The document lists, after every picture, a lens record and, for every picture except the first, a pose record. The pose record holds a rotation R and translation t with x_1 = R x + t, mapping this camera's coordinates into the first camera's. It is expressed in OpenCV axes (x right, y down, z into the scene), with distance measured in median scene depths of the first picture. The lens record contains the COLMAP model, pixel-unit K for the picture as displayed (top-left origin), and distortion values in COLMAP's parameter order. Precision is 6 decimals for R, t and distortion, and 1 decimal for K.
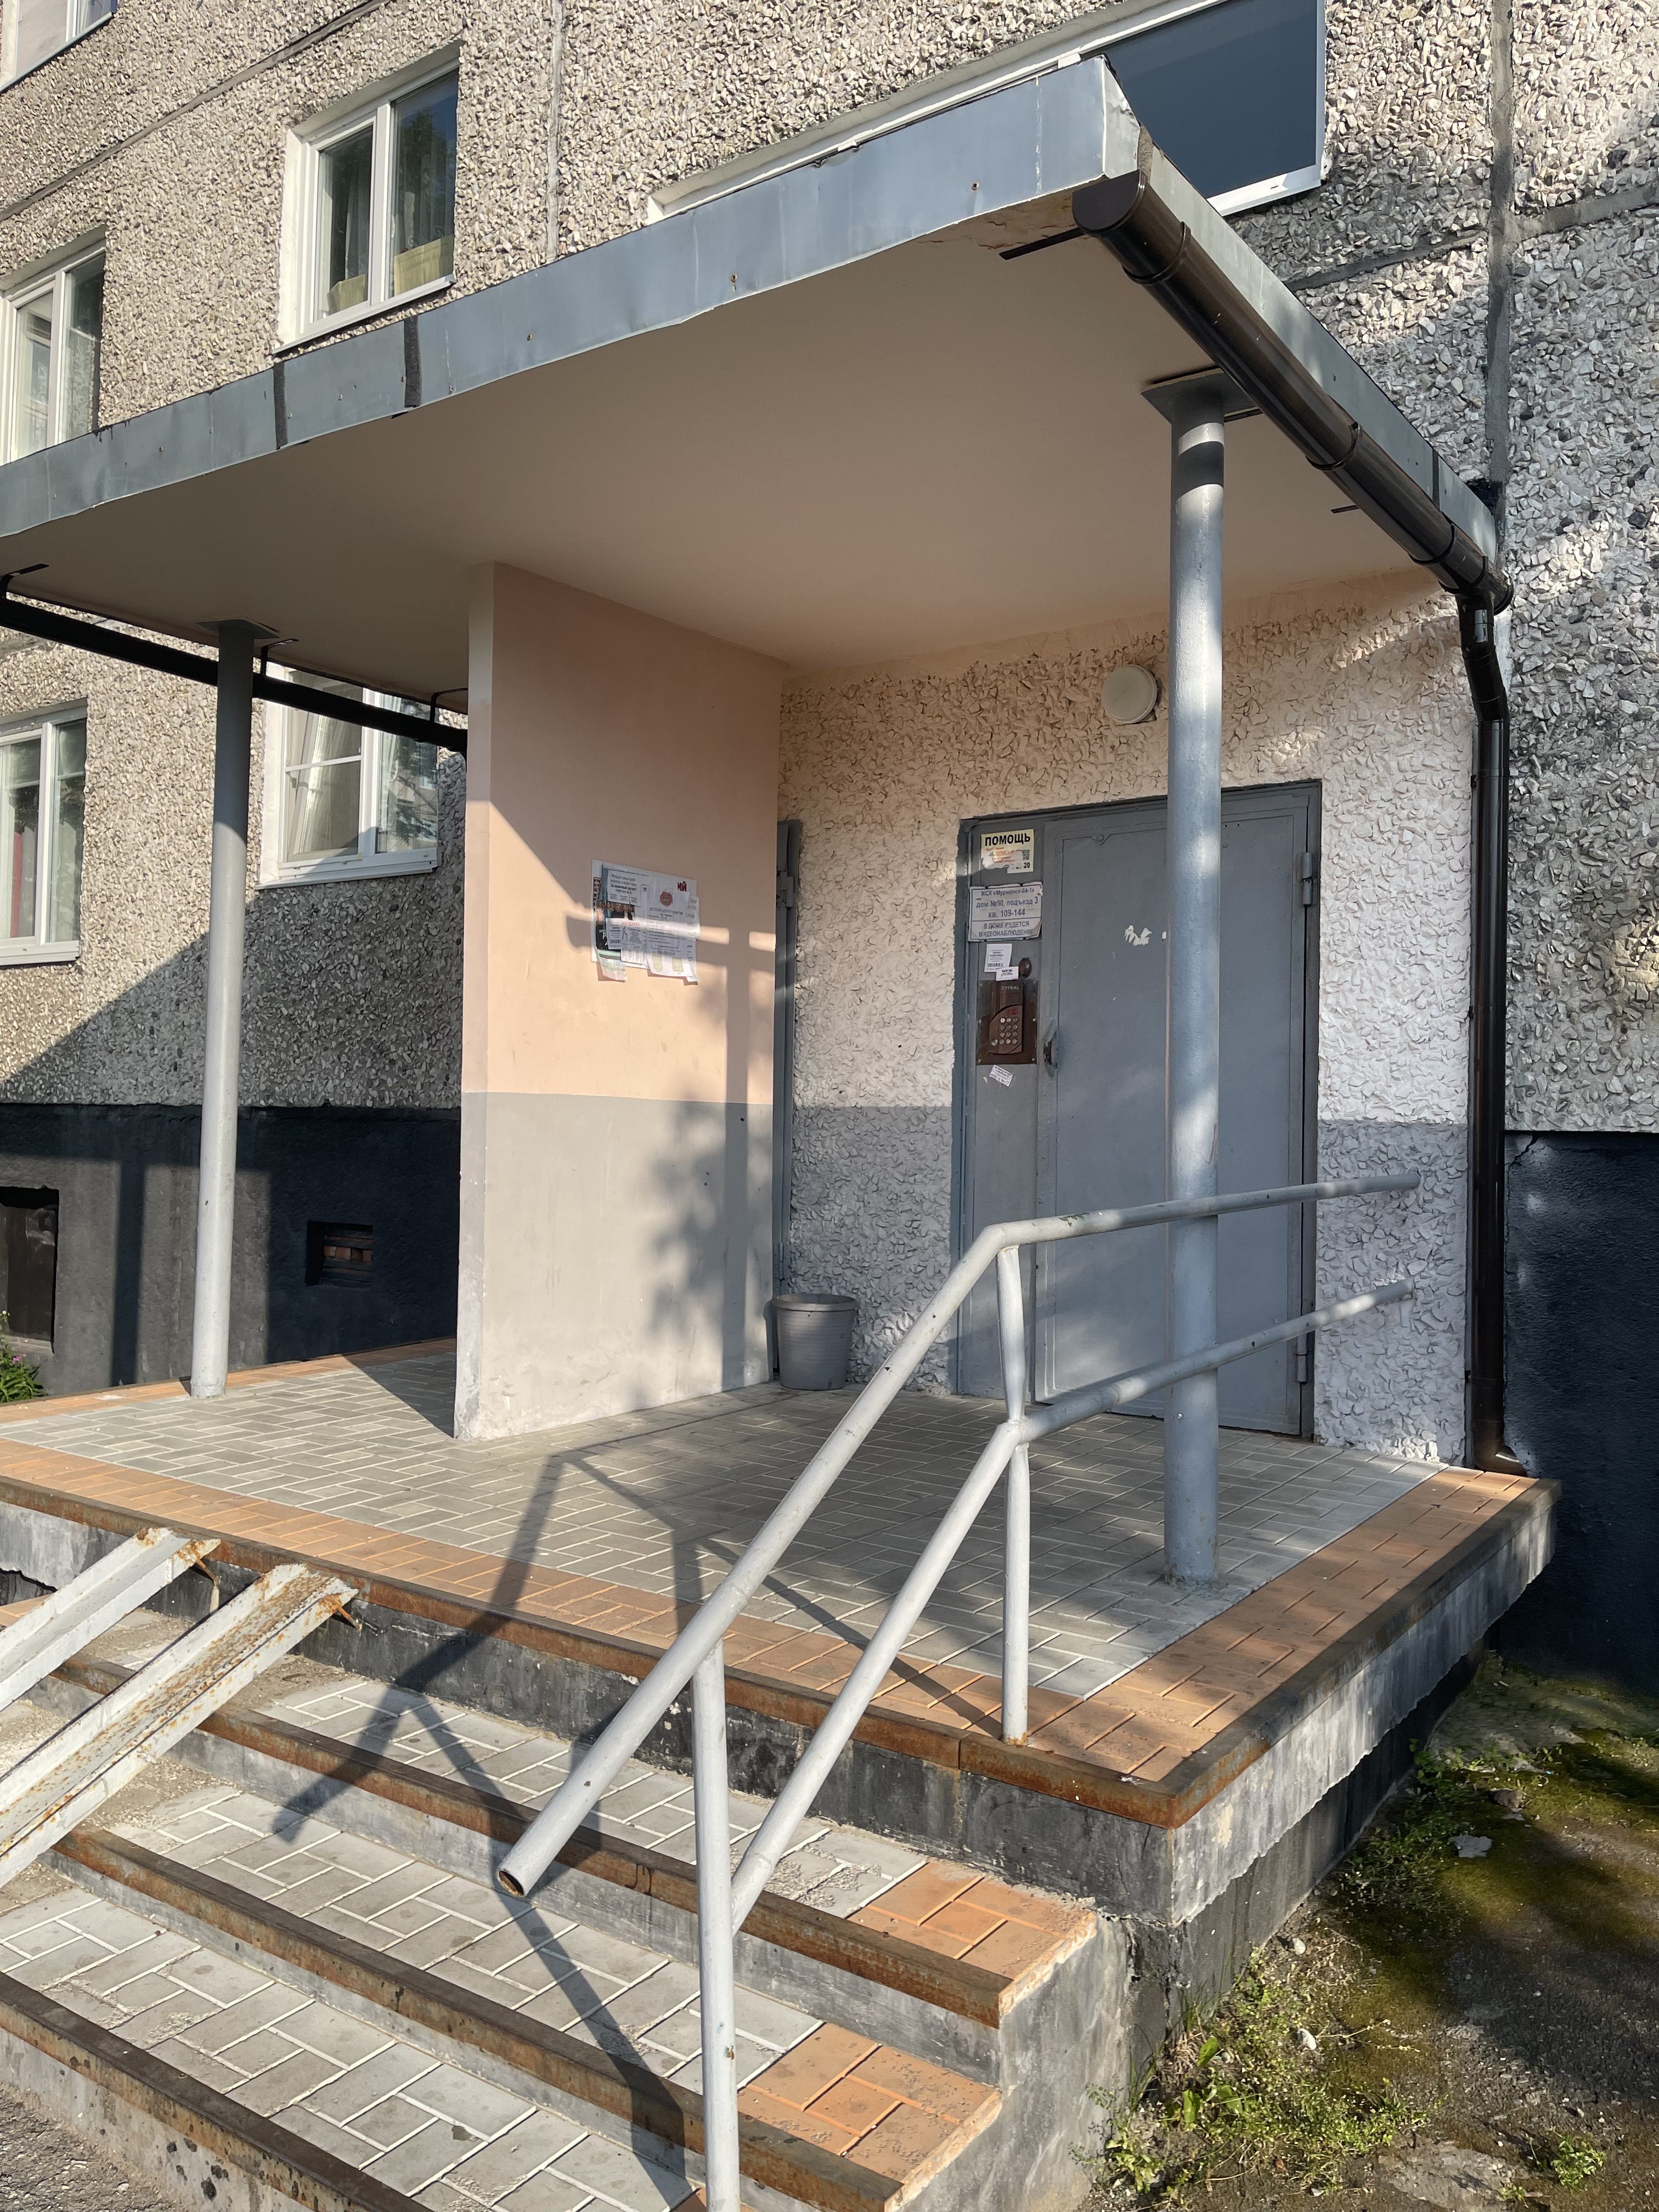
lens RADIAL K [[1660.9, 0, 822.2], [0, 1660.9, 1111.0], [0, 0, 1]] dist [0.062200, -0.088671]
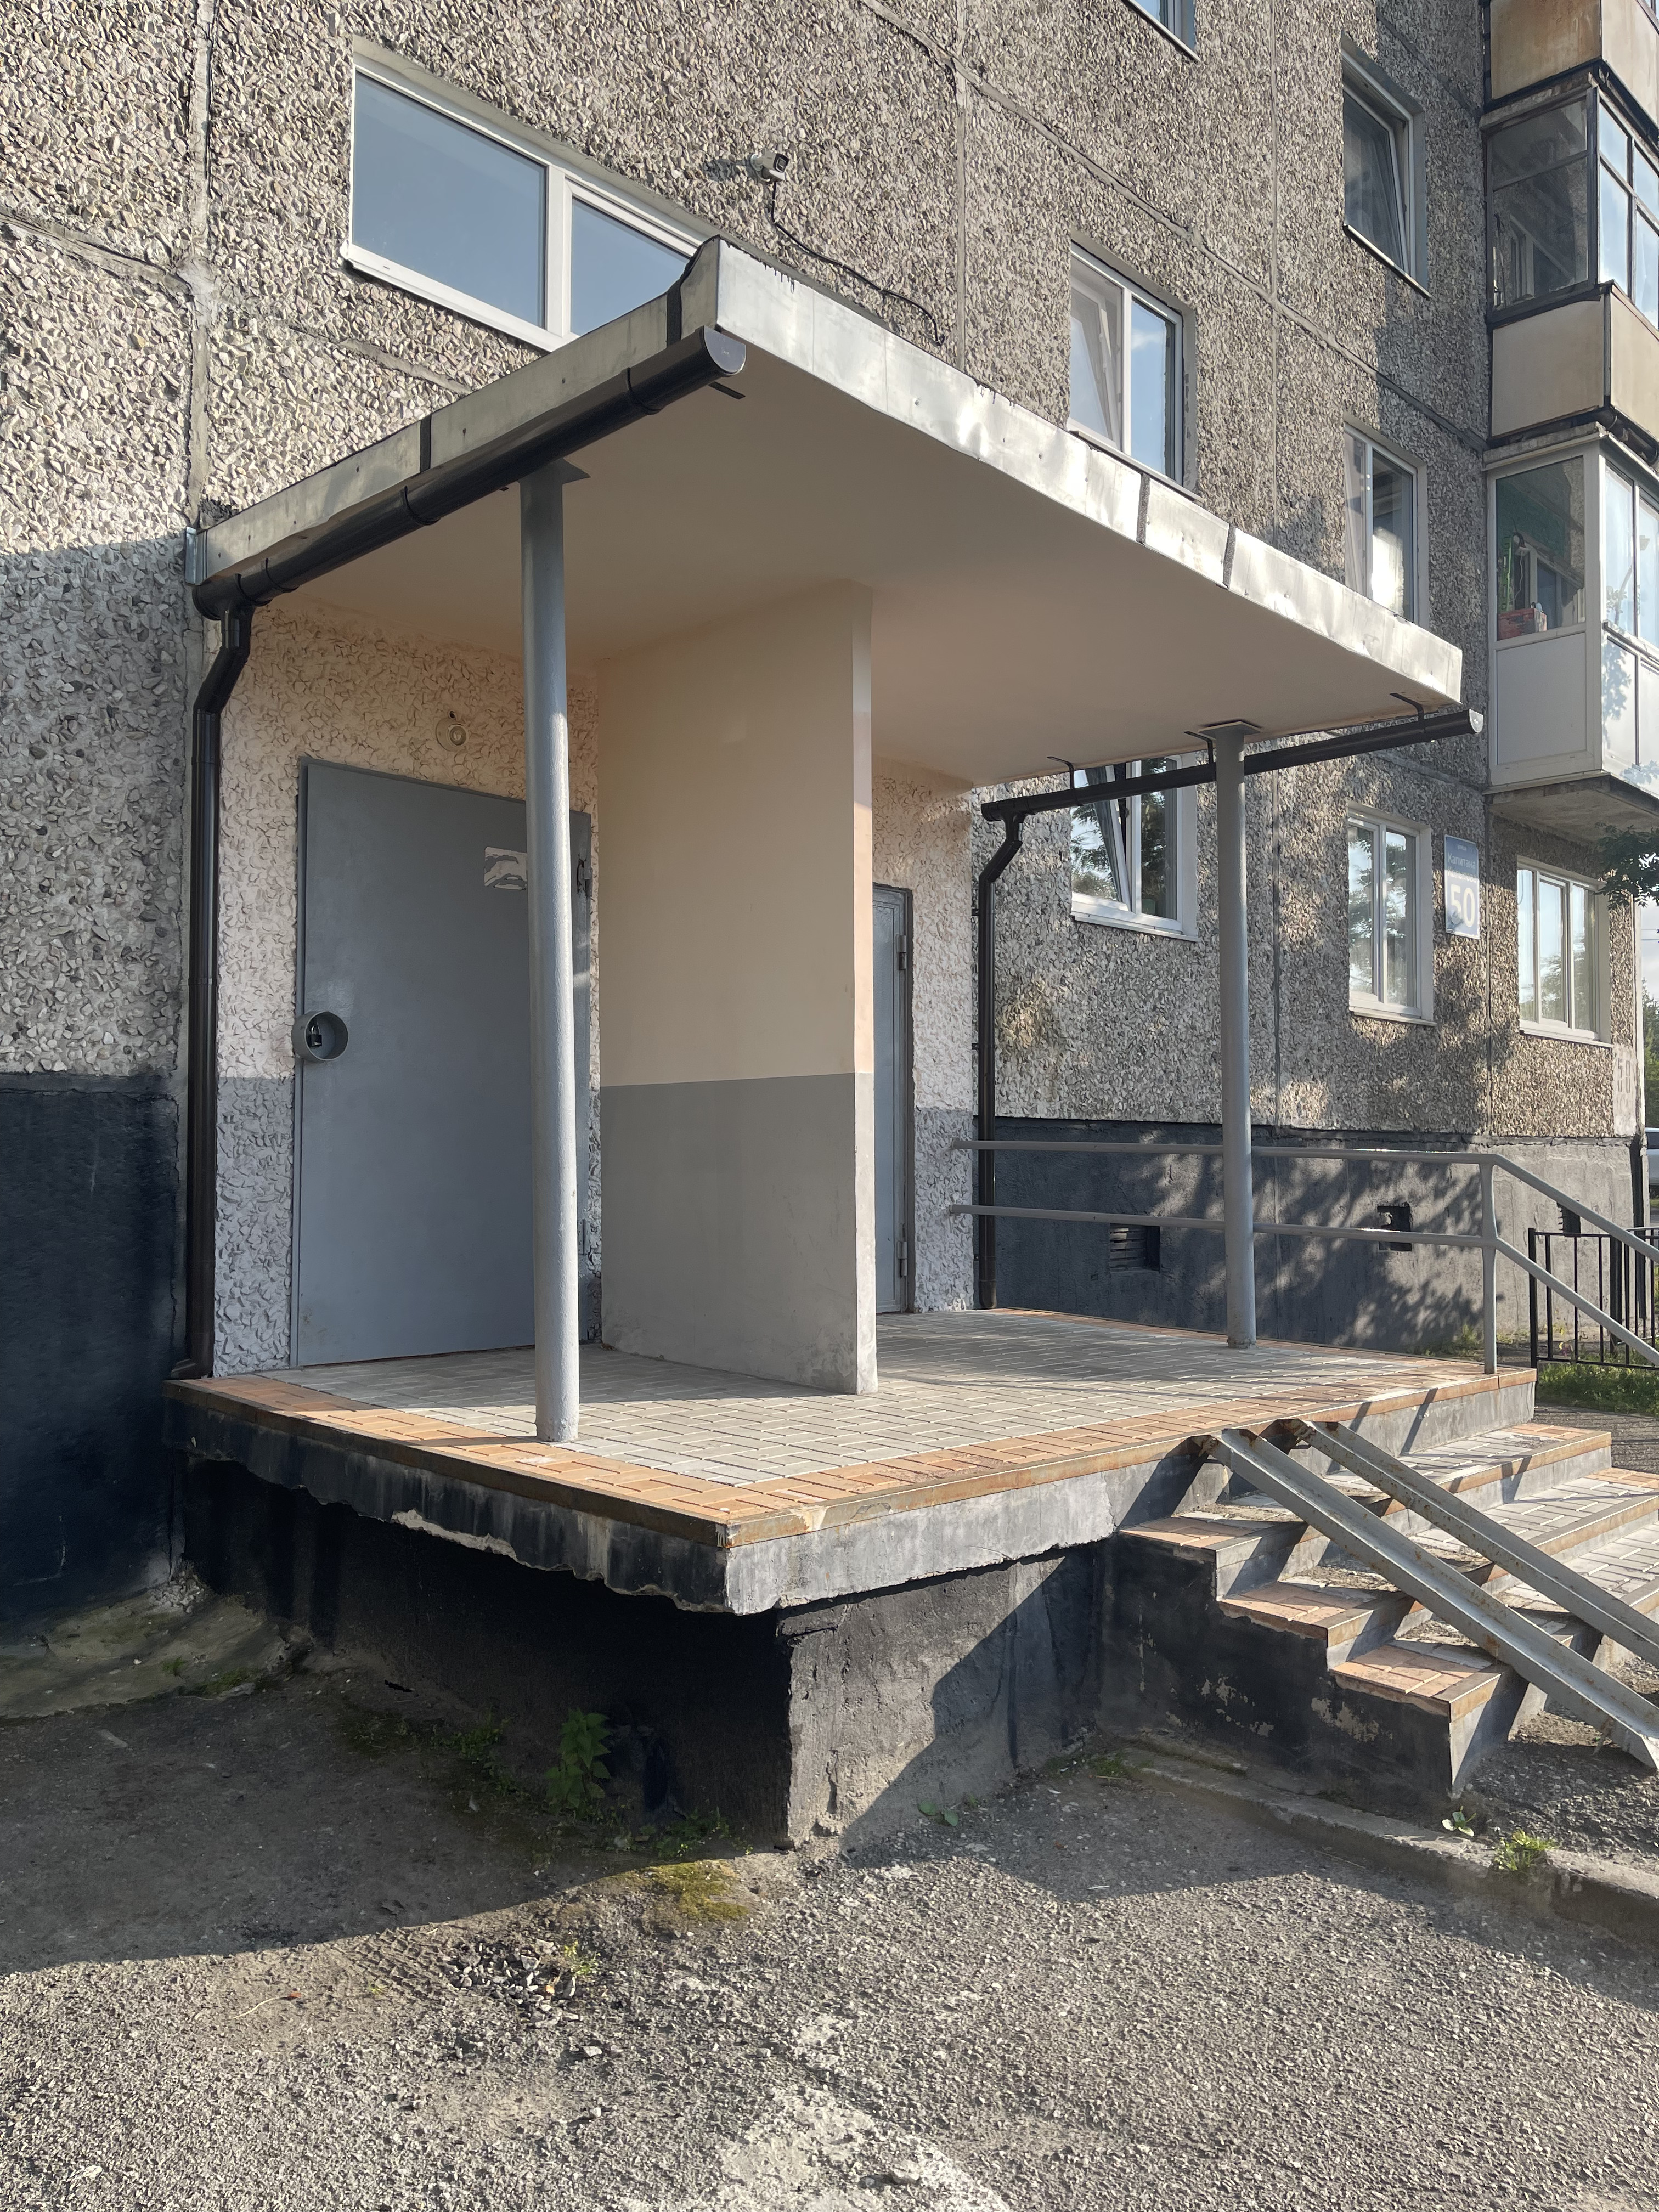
lens RADIAL K [[1660.9, 0, 822.2], [0, 1660.9, 1111.0], [0, 0, 1]] dist [0.062200, -0.088671]
pose [[0.161276, 0.005432, 0.986894, -1.268518], [-0.022497, 0.999745, -0.001826, 0.013440], [-0.986653, -0.021907, 0.161357, 0.836928]]
